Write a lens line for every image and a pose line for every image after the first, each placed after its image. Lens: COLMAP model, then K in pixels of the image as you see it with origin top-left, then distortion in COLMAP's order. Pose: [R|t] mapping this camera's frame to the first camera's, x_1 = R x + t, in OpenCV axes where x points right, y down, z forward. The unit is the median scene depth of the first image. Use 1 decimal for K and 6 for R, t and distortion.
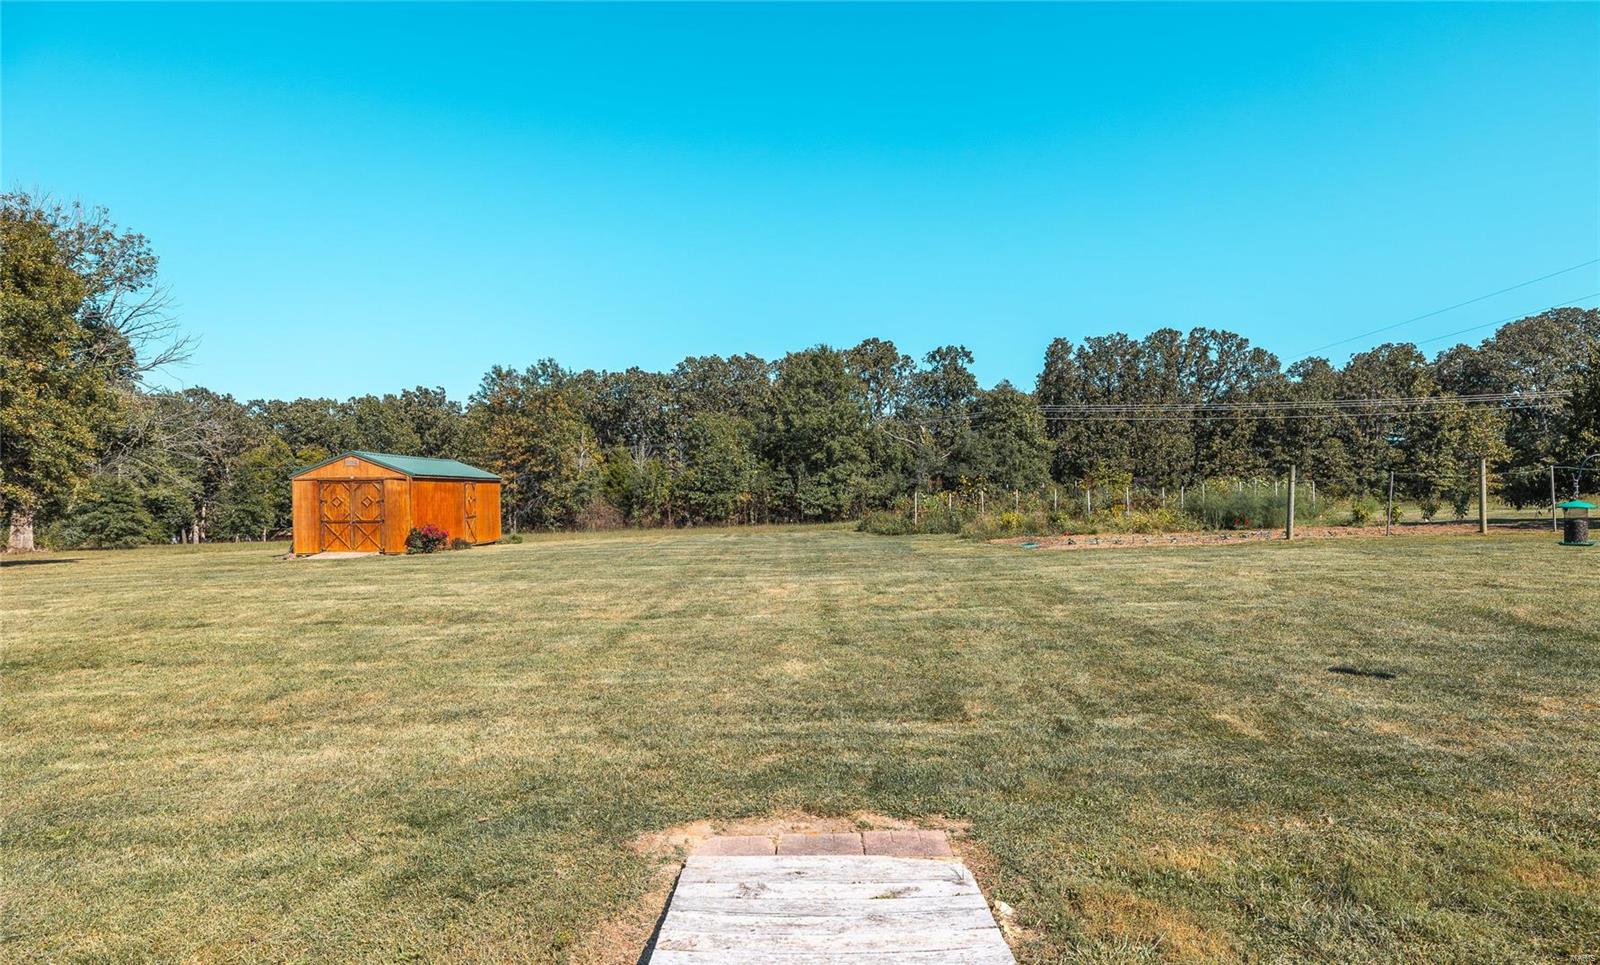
lens RADIAL K [[912.0, 0, 800.0], [0, 912.0, 486.0], [0, 0, 1]] dist [0.003629, 0.000910]
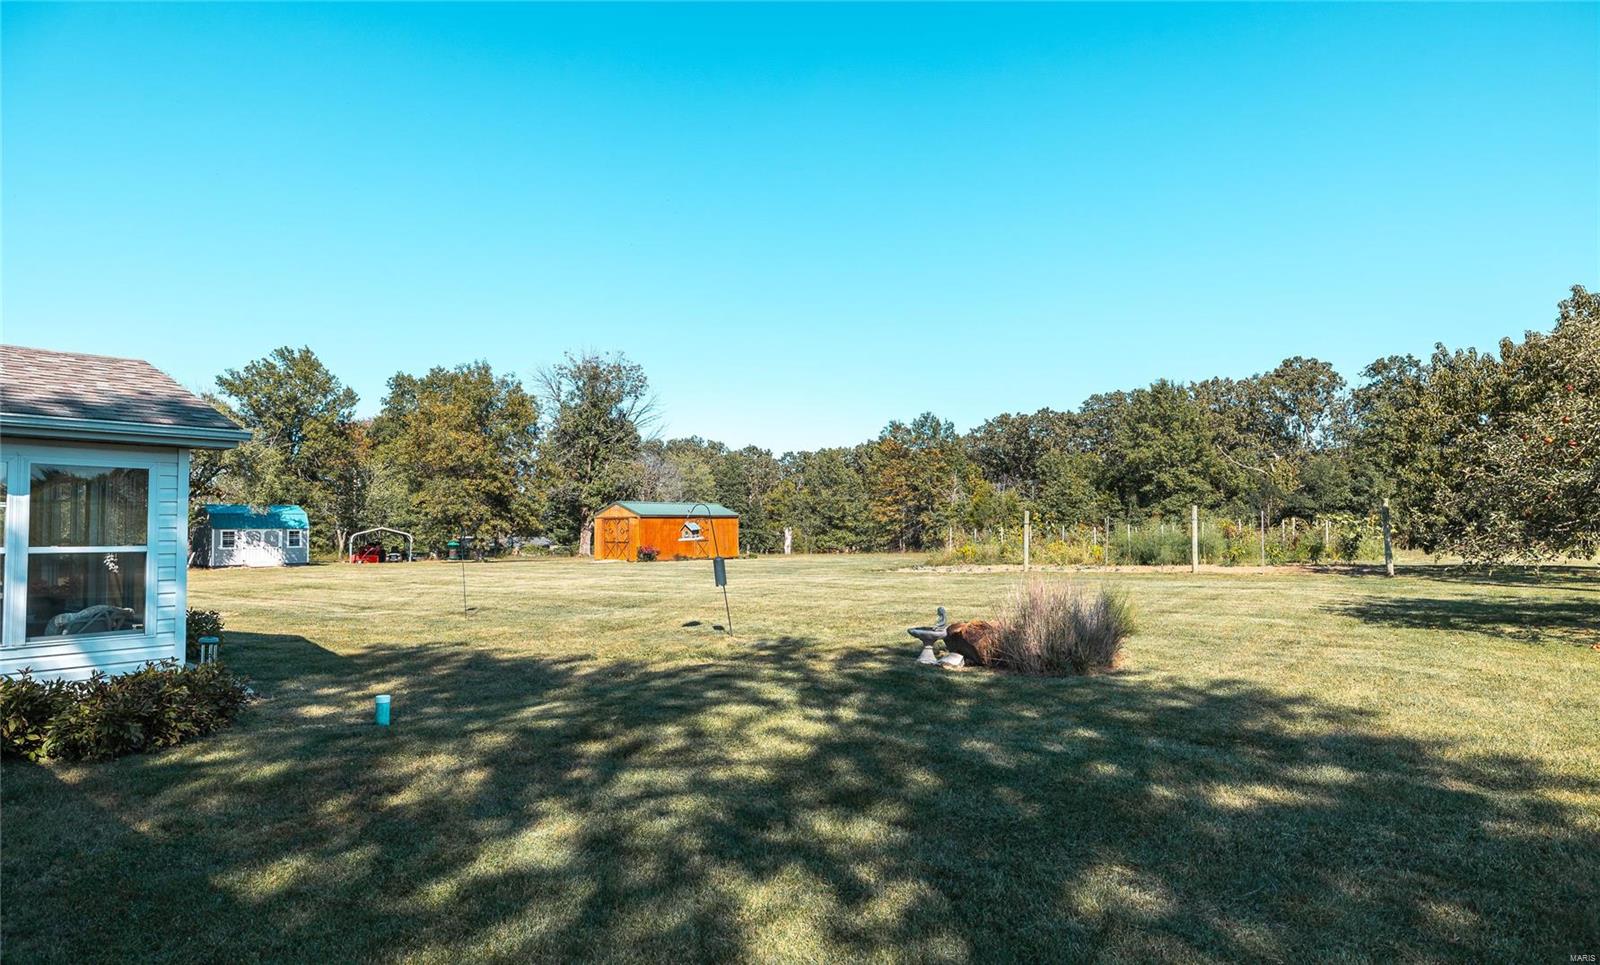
lens RADIAL K [[912.0, 0, 800.6], [0, 912.0, 485.7], [0, 0, 1]] dist [0.003629, 0.000910]
pose [[0.770257, -0.019978, -0.637420, 0.374192], [0.002836, 0.999607, -0.027903, -0.007893], [0.637727, 0.019684, 0.770011, -0.047925]]
